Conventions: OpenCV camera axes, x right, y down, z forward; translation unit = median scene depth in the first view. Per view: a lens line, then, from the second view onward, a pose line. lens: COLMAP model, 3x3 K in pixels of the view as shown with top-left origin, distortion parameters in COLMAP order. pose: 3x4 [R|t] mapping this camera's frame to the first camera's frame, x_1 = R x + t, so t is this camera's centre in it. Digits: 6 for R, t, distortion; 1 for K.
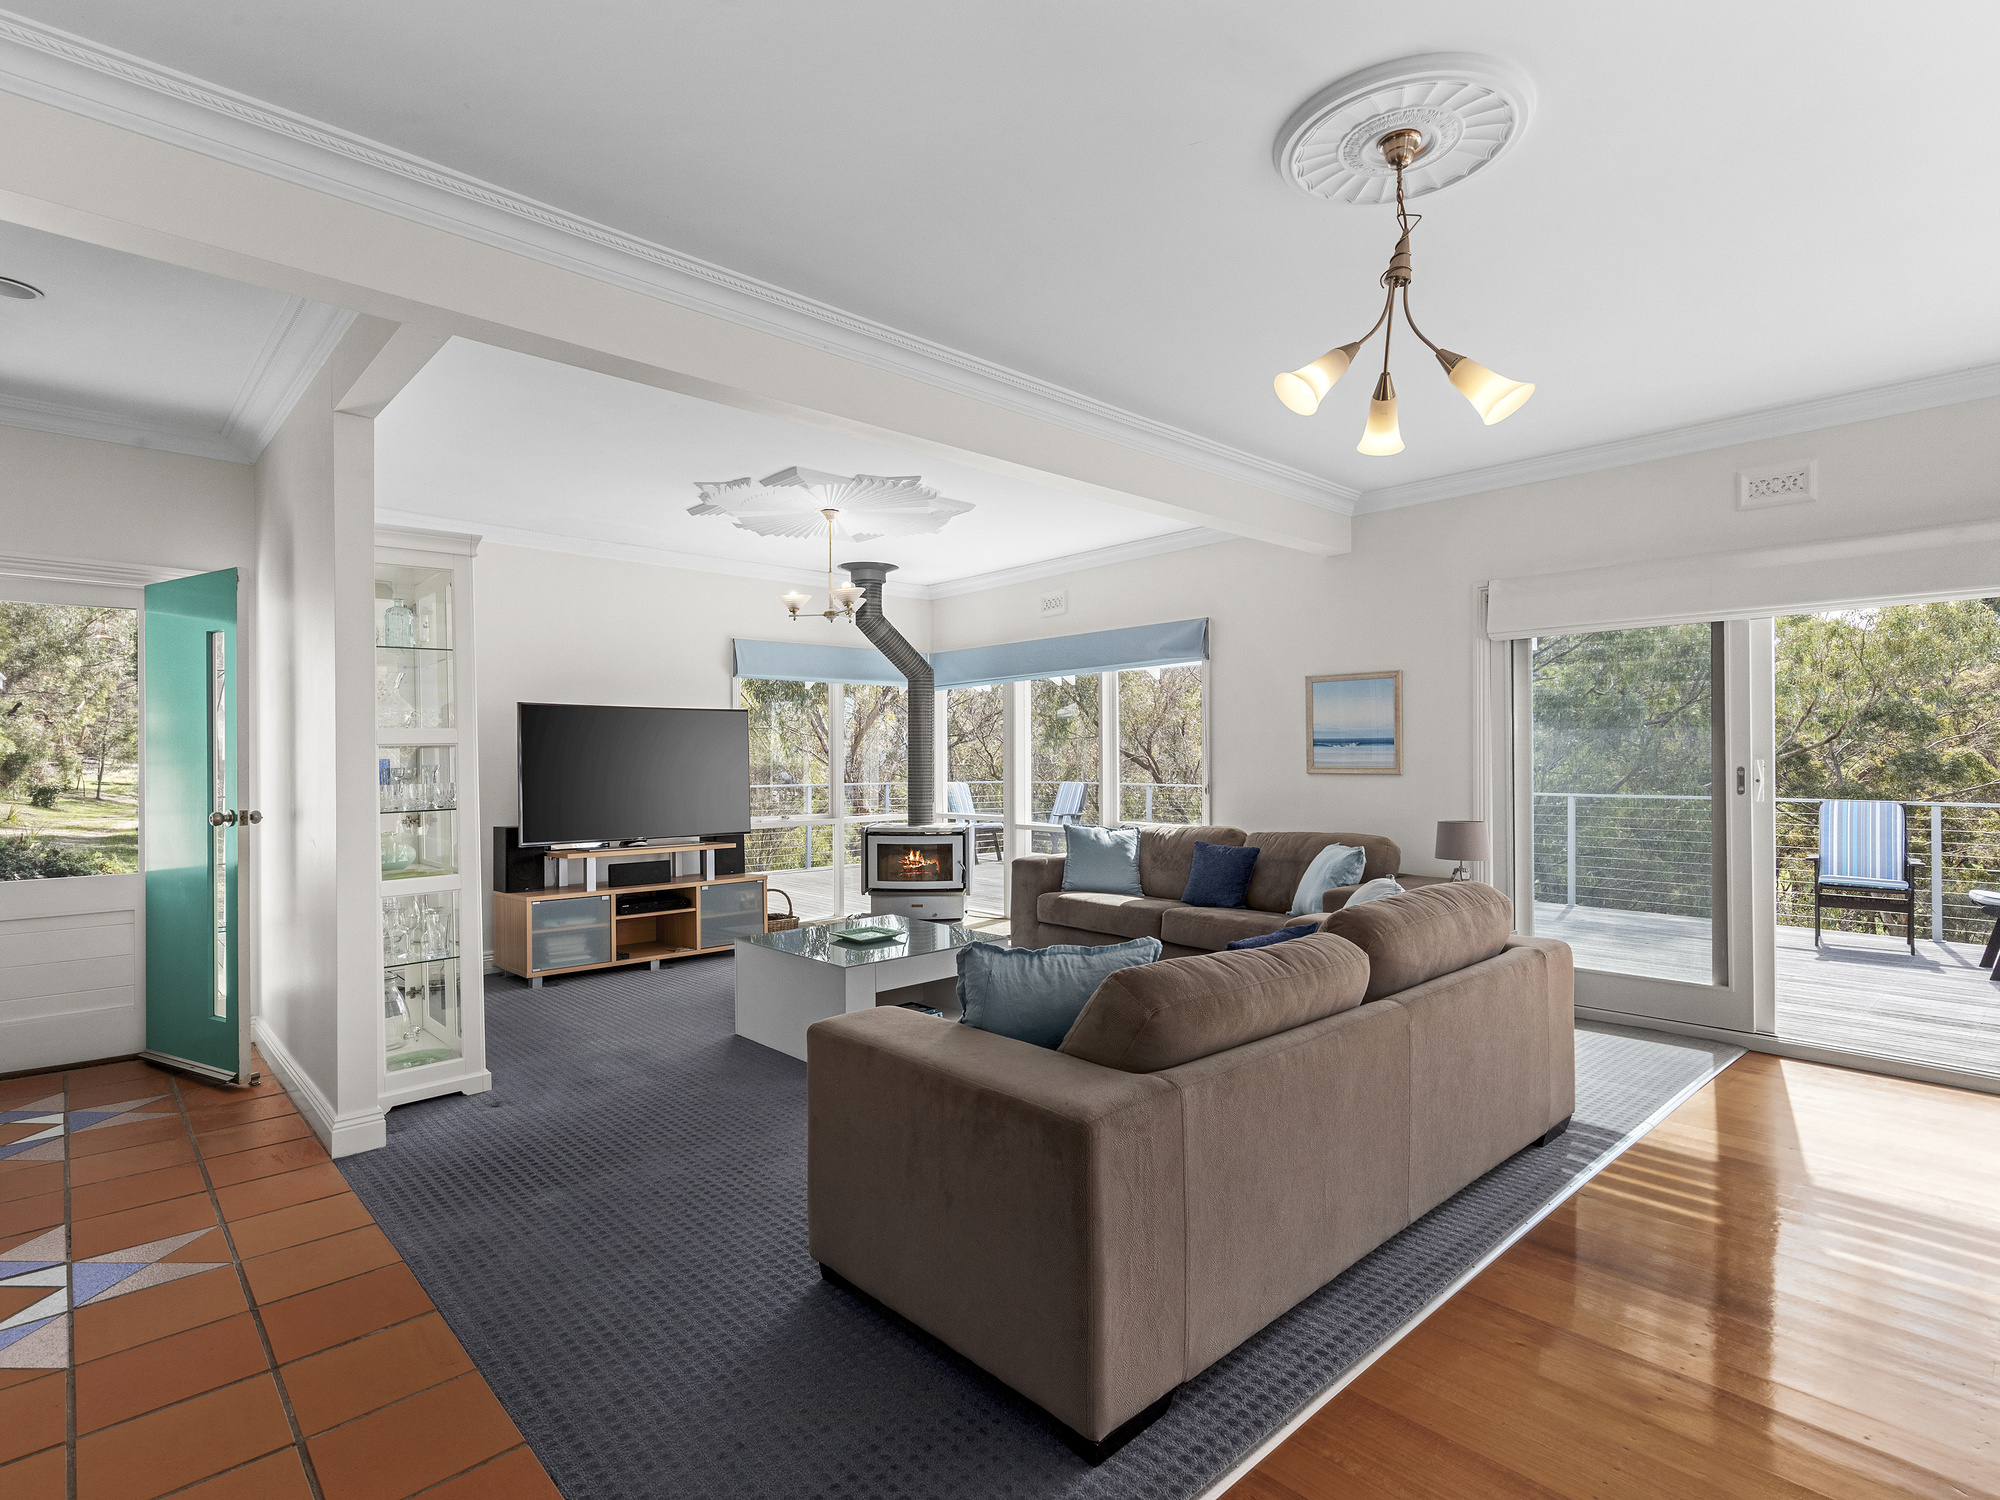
lens RADIAL K [[1015.2, 0, 1000.0], [0, 1015.2, 750.0], [0, 0, 1]] dist [0.004355, 0.000221]
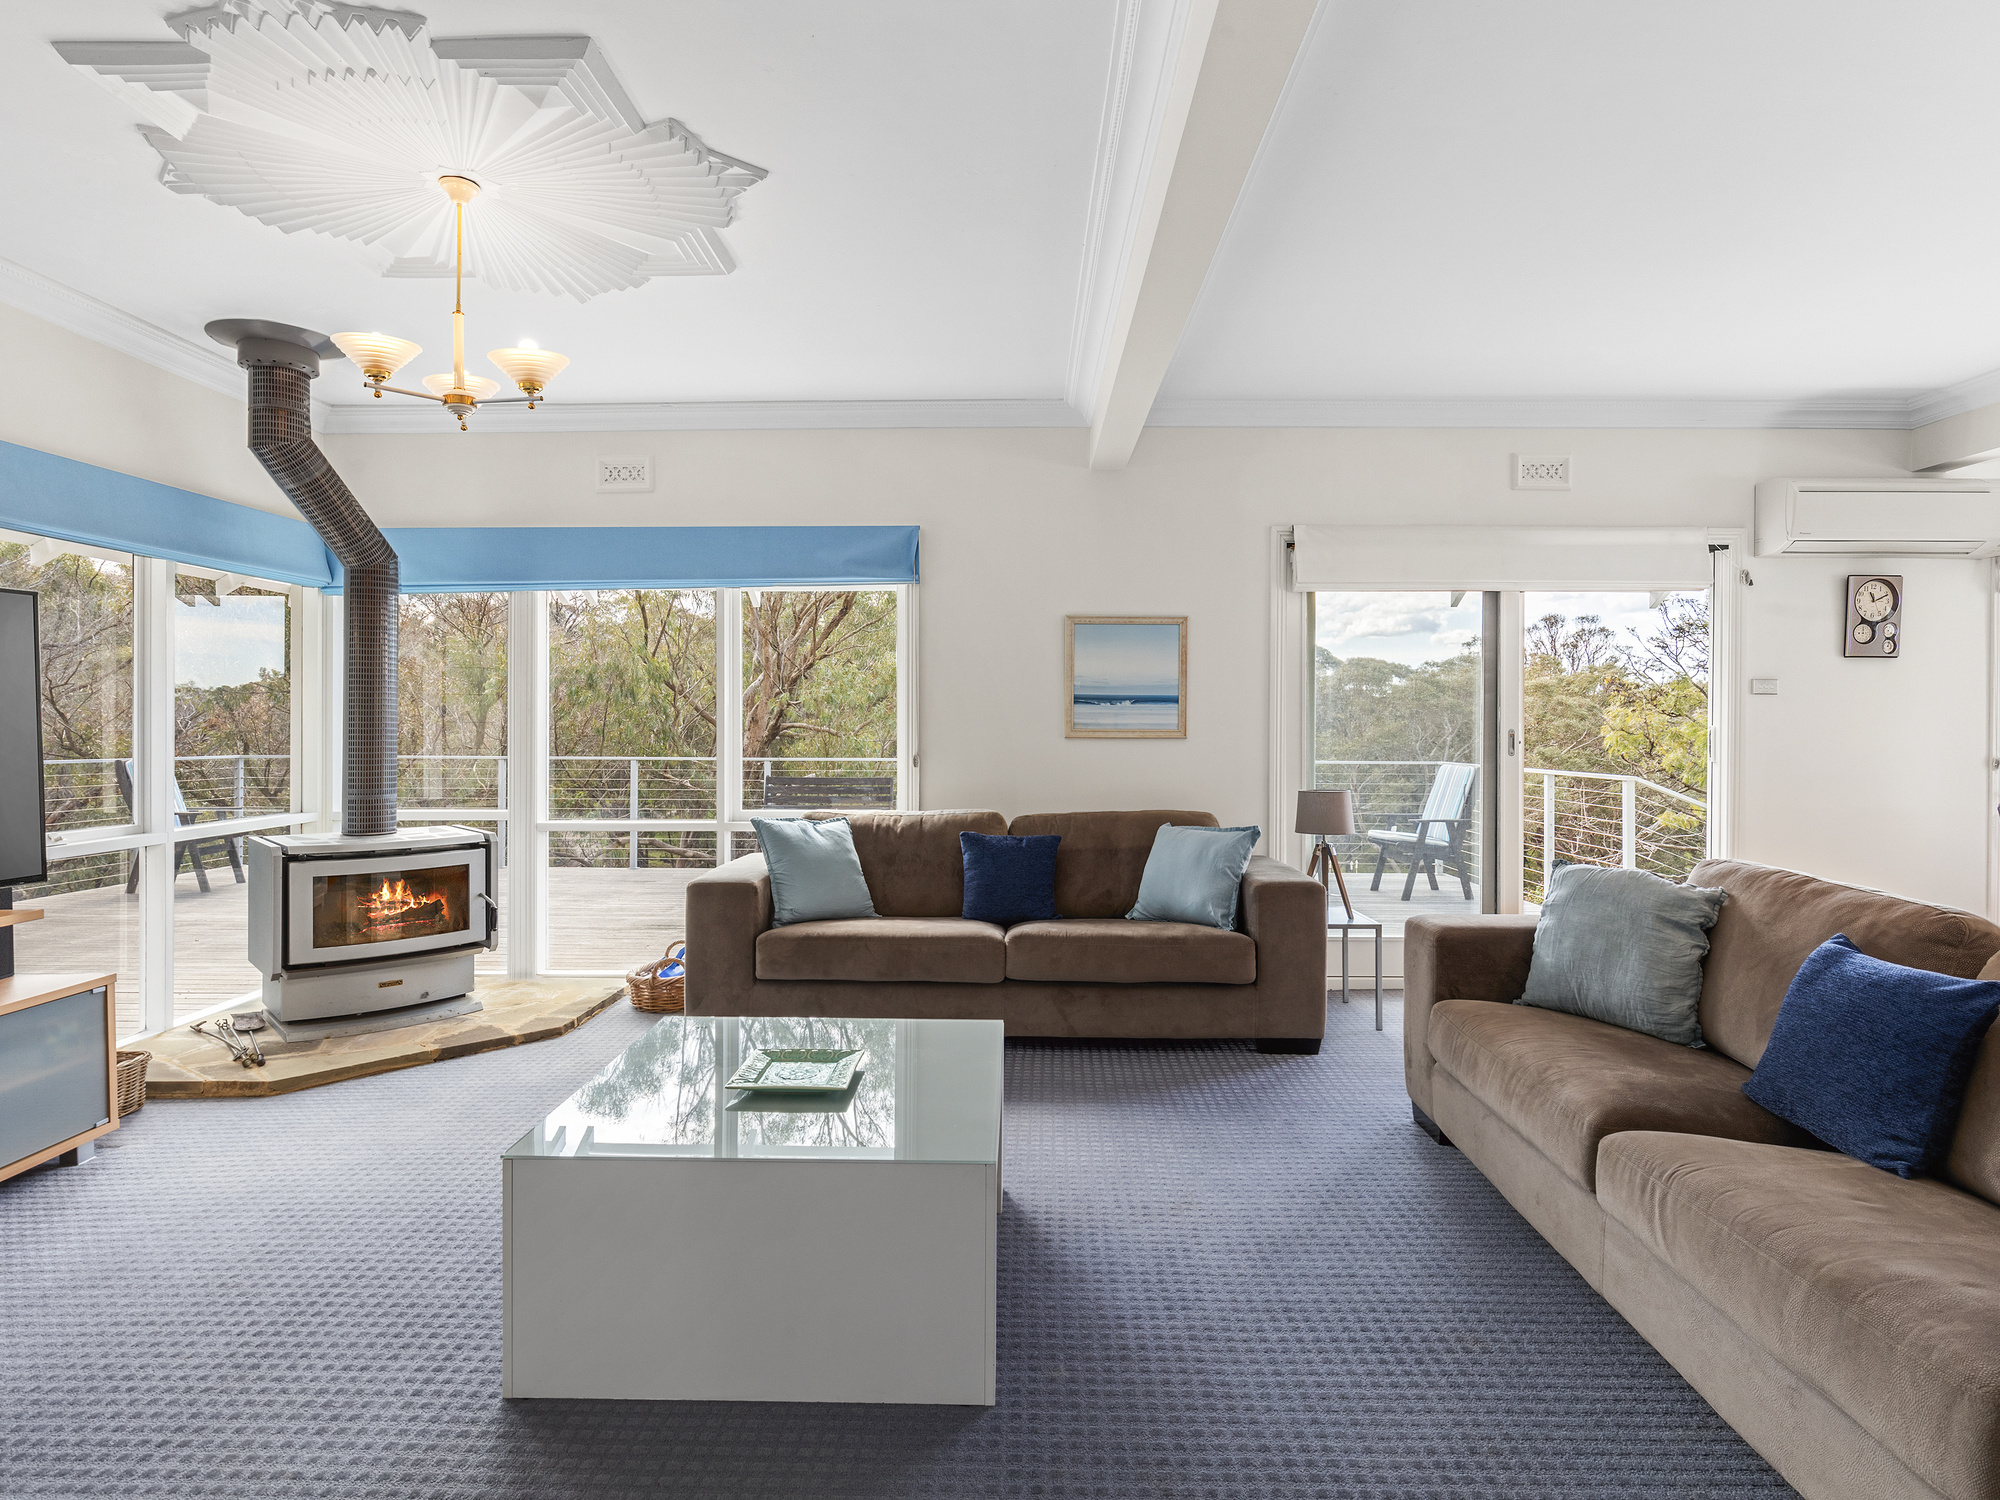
lens RADIAL K [[1078.1, 0, 1000.0], [0, 1078.1, 750.0], [0, 0, 1]] dist [-0.019995, 0.000140]
pose [[0.688509, -0.011861, 0.725131, -0.290892], [-0.011066, 0.999578, 0.026857, 0.008504], [-0.725143, -0.026516, 0.688087, 0.385178]]
